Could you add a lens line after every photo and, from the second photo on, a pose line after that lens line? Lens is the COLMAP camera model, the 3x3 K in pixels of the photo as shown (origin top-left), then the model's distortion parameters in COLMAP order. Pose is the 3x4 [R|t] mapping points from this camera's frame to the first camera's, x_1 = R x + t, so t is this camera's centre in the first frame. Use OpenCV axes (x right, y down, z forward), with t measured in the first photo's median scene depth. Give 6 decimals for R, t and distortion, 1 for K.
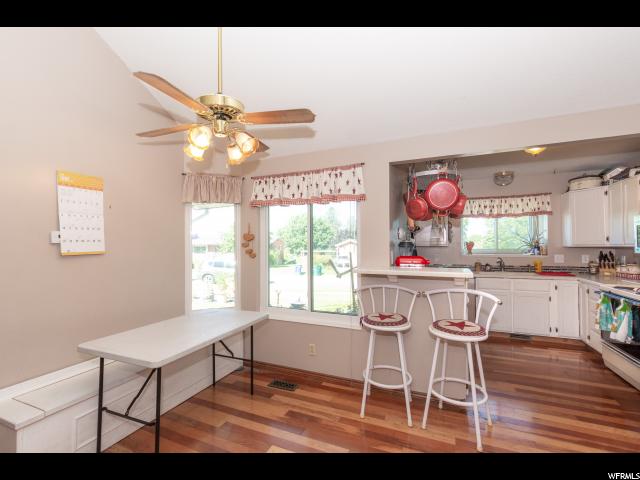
lens RADIAL K [[290.7, 0, 319.0], [0, 290.7, 240.7], [0, 0, 1]] dist [-0.000438, -0.000925]
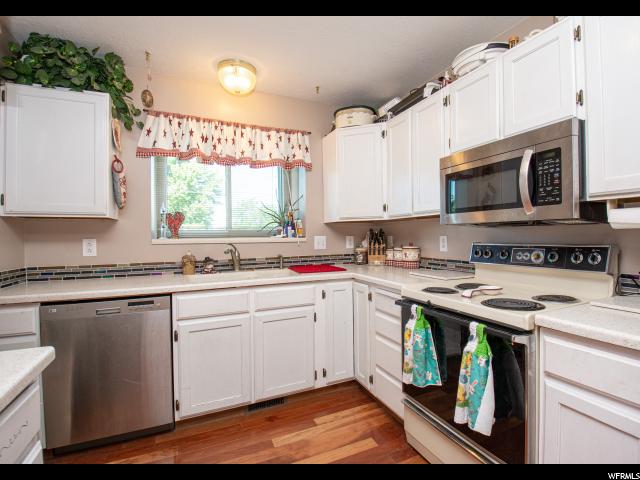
lens RADIAL K [[324.5, 0, 351.5], [0, 324.5, 235.9], [0, 0, 1]] dist [-0.000869, -0.015805]
pose [[0.644452, -0.005262, 0.764627, 0.376578], [-0.001762, 0.999963, 0.008367, 0.045531], [-0.764643, -0.006740, 0.644419, 0.552804]]
